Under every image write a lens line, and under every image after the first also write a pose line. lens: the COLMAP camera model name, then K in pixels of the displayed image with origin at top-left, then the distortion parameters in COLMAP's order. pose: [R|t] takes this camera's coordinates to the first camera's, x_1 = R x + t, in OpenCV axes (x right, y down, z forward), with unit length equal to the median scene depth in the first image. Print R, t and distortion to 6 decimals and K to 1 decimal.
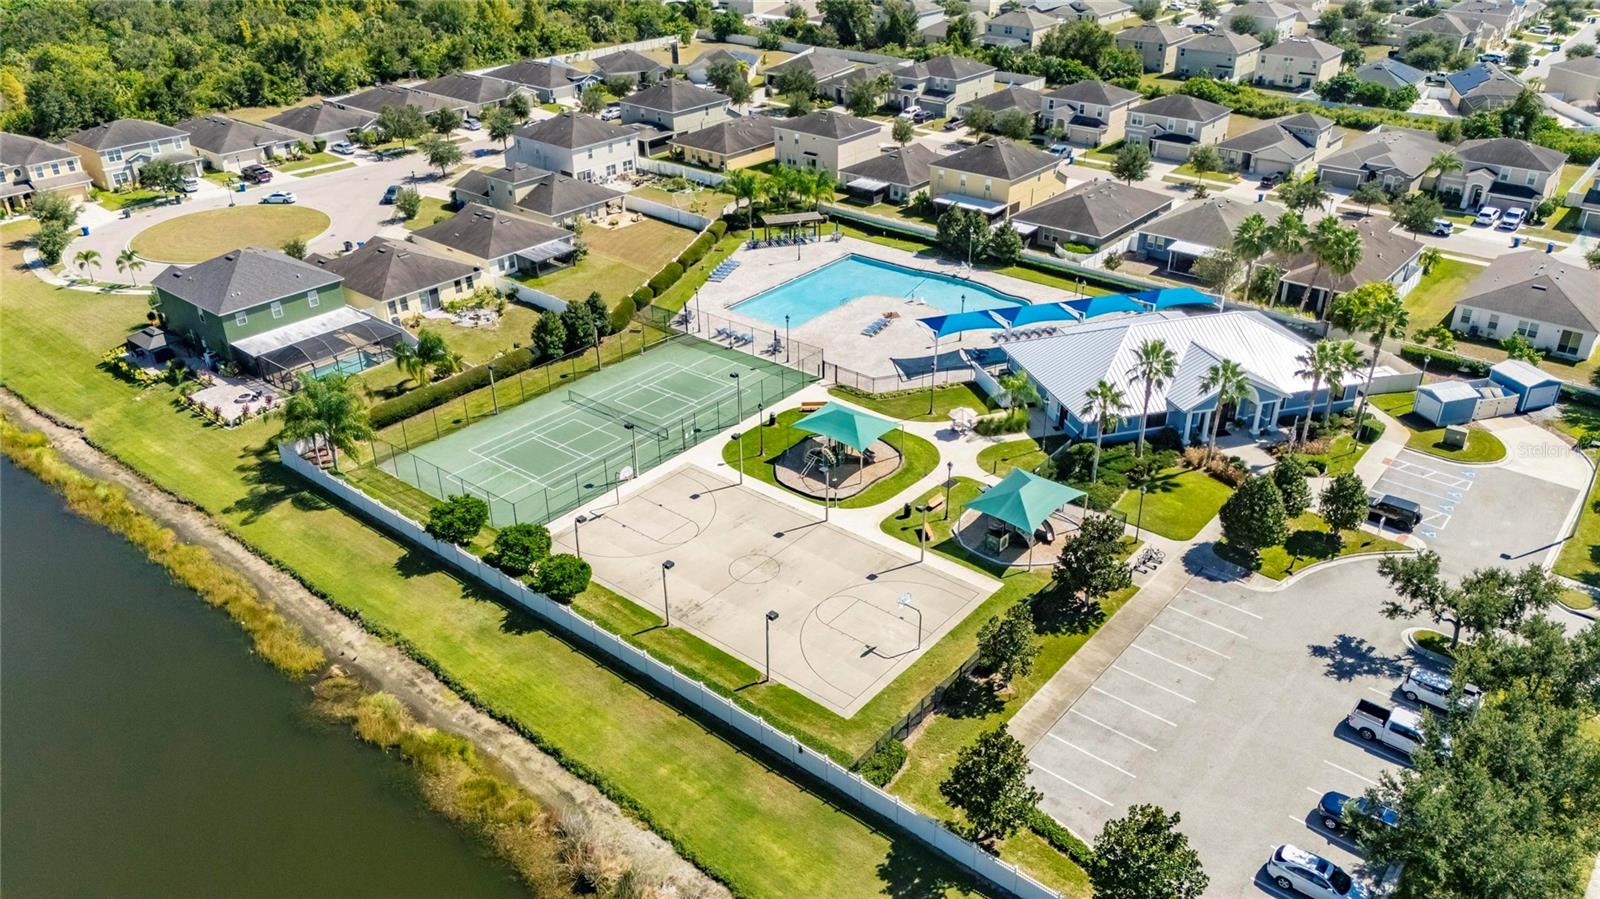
lens RADIAL K [[1180.3, 0, 807.9], [0, 1180.3, 447.9], [0, 0, 1]] dist [0.071152, -0.063233]
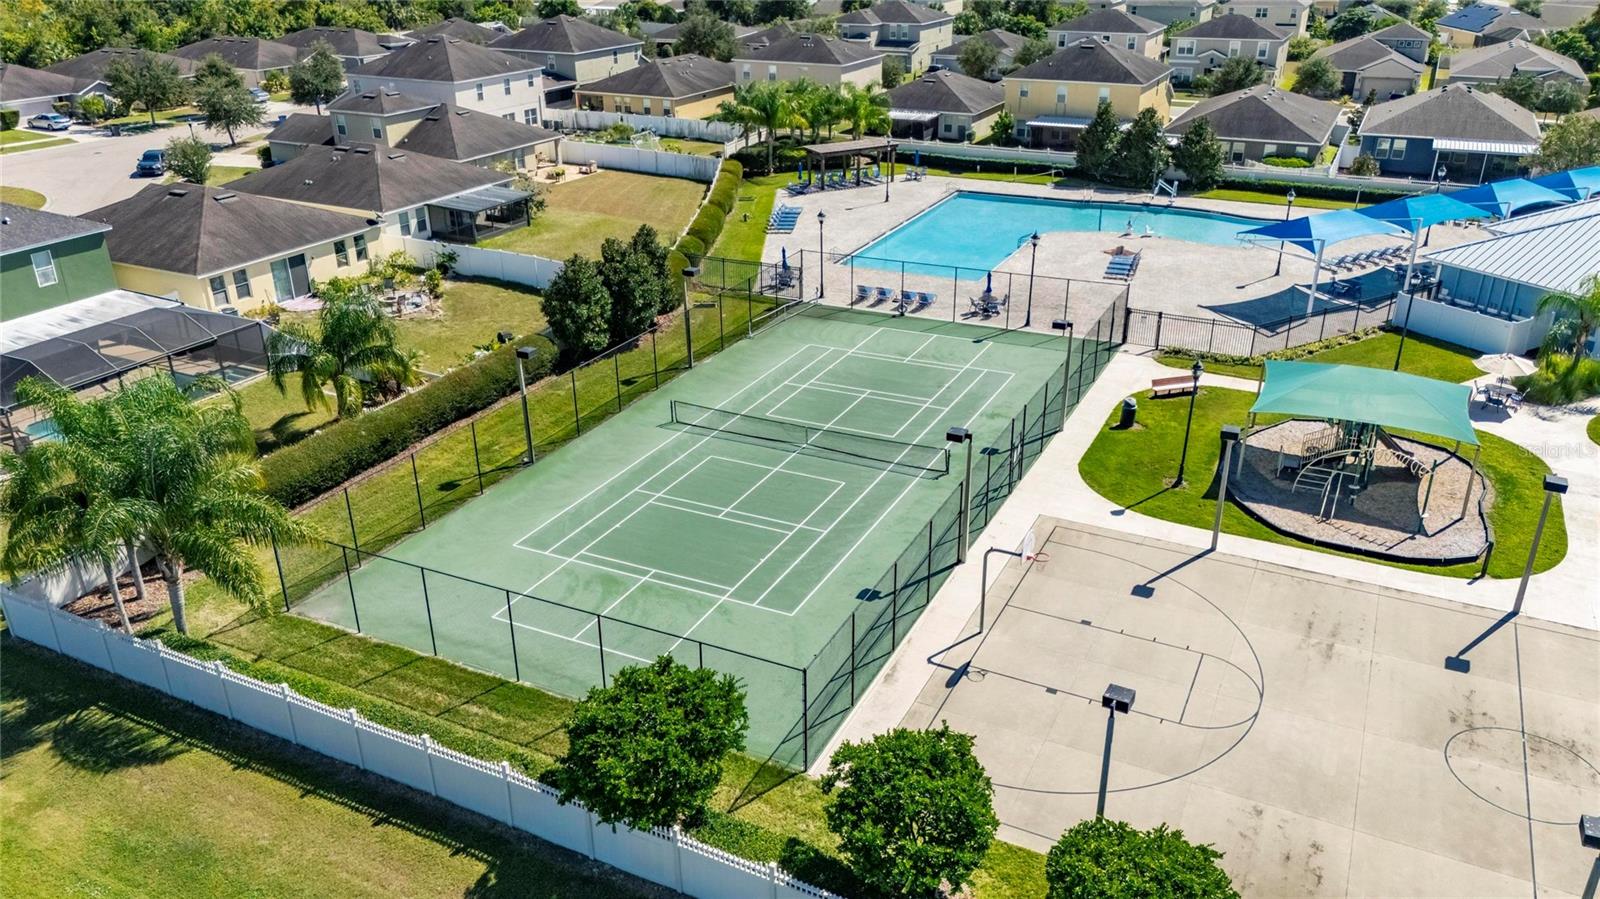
lens RADIAL K [[1180.3, 0, 807.9], [0, 1180.3, 447.9], [0, 0, 1]] dist [0.071152, -0.063233]
pose [[0.974039, -0.093917, 0.205978, -0.235249], [0.108371, 0.992297, -0.060024, 0.003836], [-0.198754, 0.080788, 0.976714, 0.505392]]
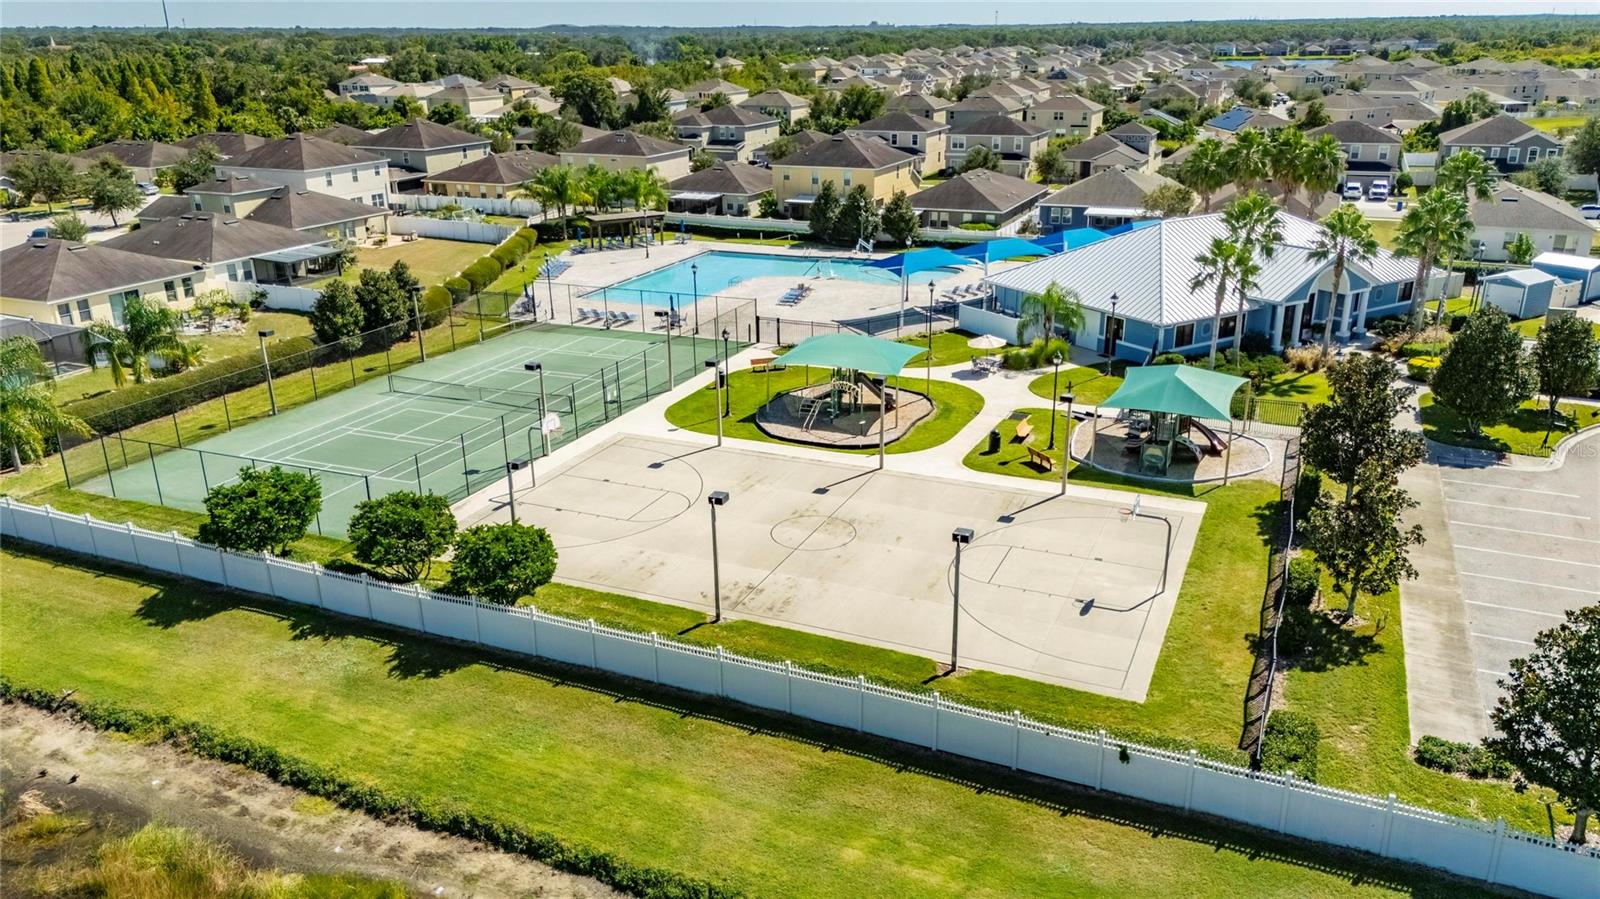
lens RADIAL K [[1180.3, 0, 807.9], [0, 1180.3, 447.9], [0, 0, 1]] dist [0.071152, -0.063233]
pose [[0.962092, -0.096091, 0.255237, -0.144398], [0.134878, 0.981055, -0.139065, 0.105729], [-0.237039, 0.168219, 0.956825, 0.313836]]
